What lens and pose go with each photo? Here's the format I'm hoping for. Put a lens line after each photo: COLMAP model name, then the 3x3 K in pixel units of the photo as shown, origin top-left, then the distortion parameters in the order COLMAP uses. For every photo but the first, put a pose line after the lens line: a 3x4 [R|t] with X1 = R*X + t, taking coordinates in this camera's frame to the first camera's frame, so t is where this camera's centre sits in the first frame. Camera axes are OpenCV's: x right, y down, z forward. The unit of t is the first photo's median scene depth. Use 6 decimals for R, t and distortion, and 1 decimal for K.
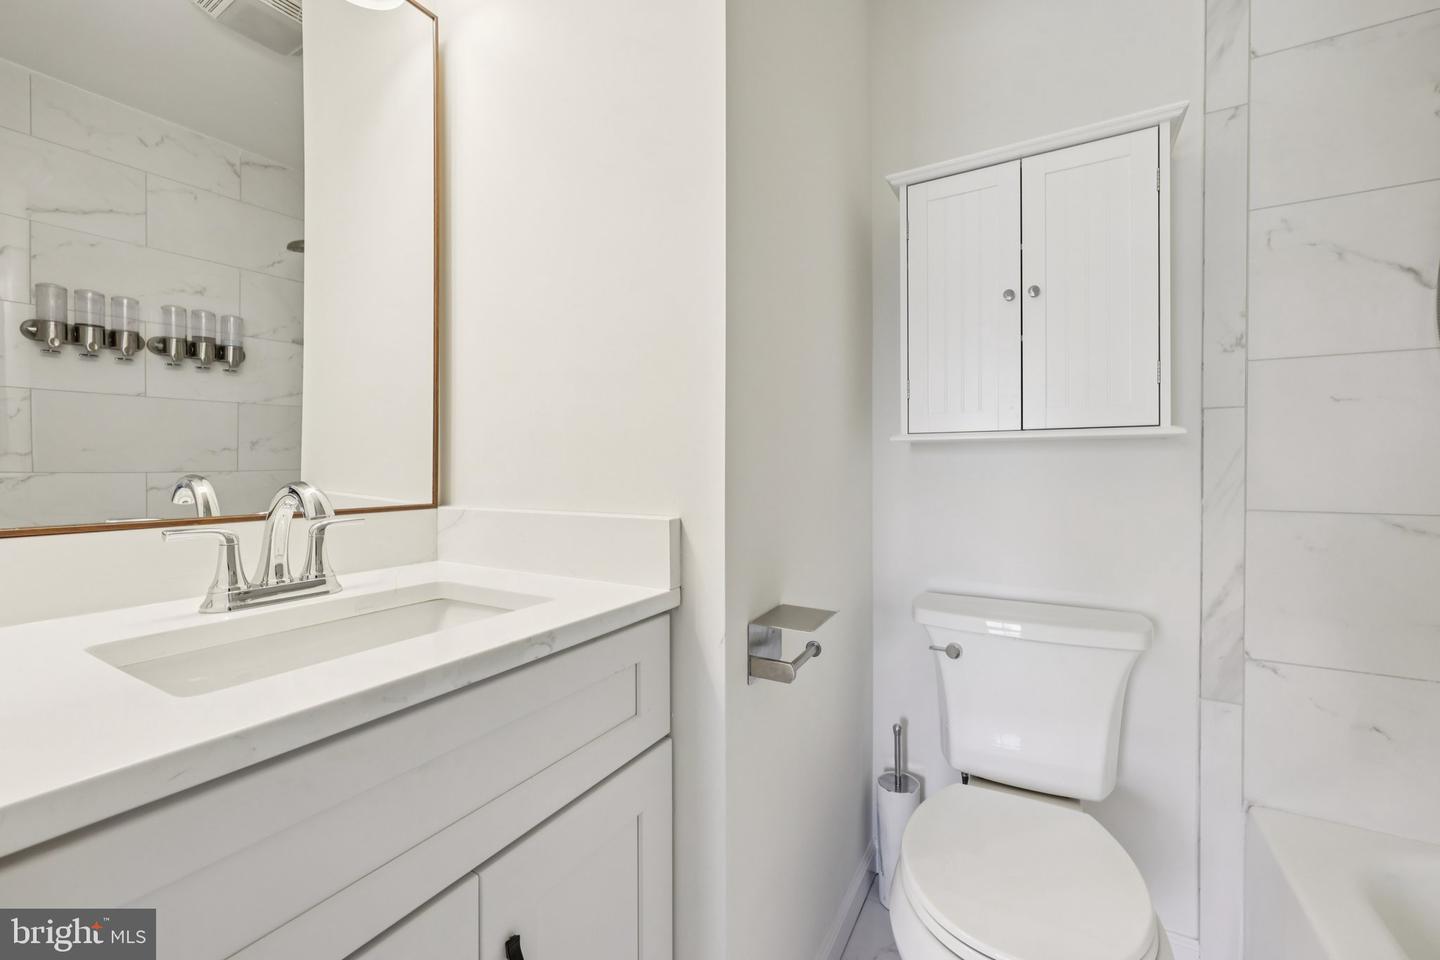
lens RADIAL K [[584.9, 0, 720.1], [0, 584.9, 478.5], [0, 0, 1]] dist [0.004064, 0.000298]
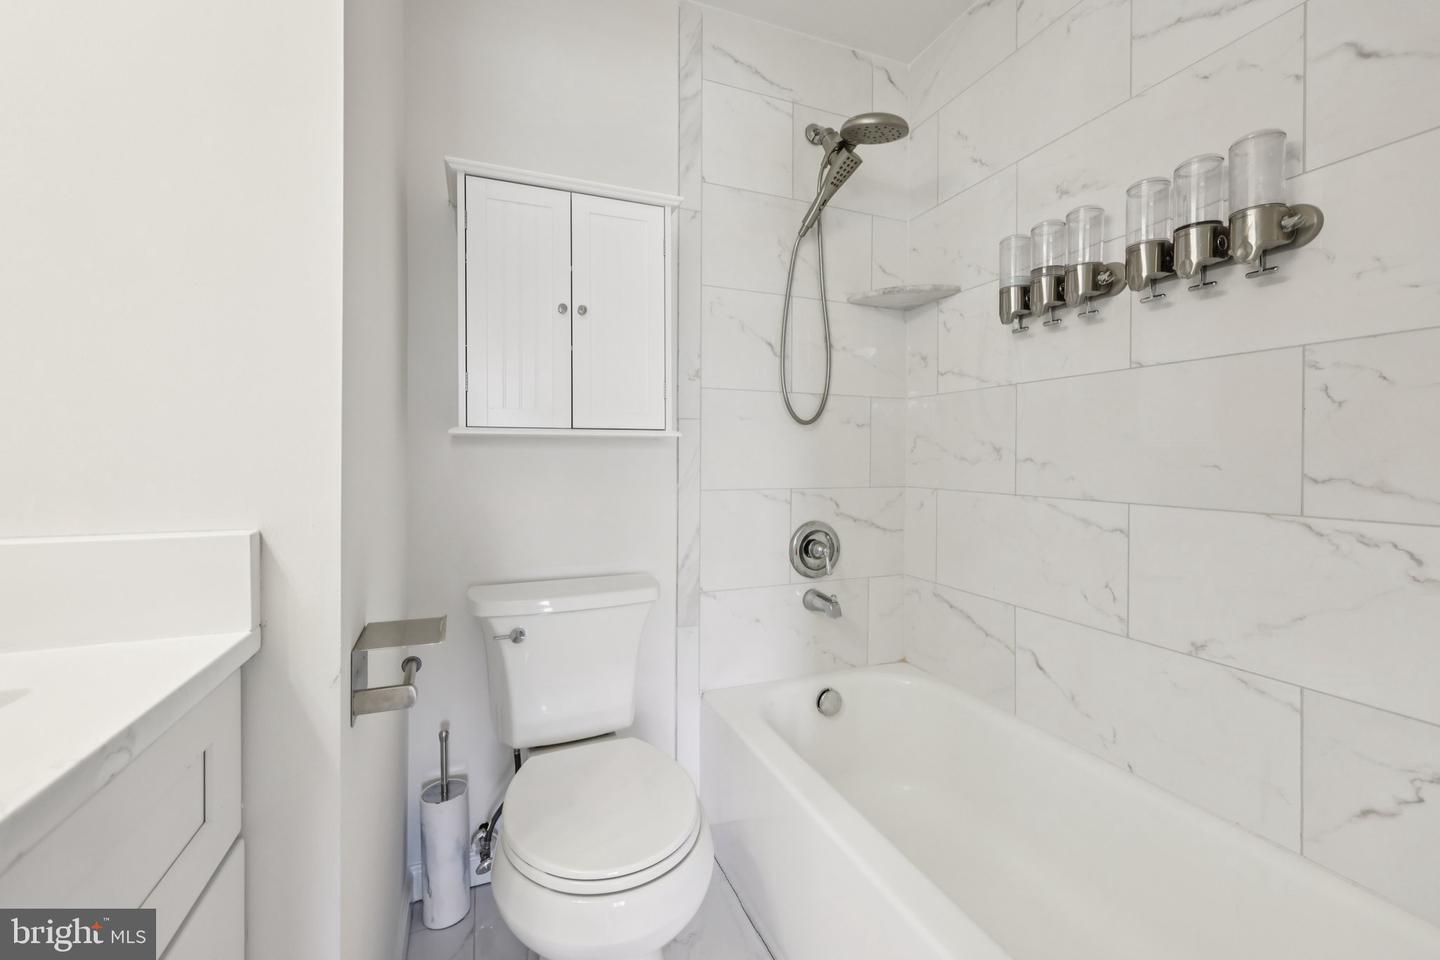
lens RADIAL K [[584.9, 0, 724.3], [0, 584.9, 470.4], [0, 0, 1]] dist [0.004064, 0.000298]
pose [[0.614384, -0.013715, 0.788888, -0.209674], [0.014969, 0.999872, 0.005726, -0.002907], [-0.788865, 0.008291, 0.614511, 0.062922]]
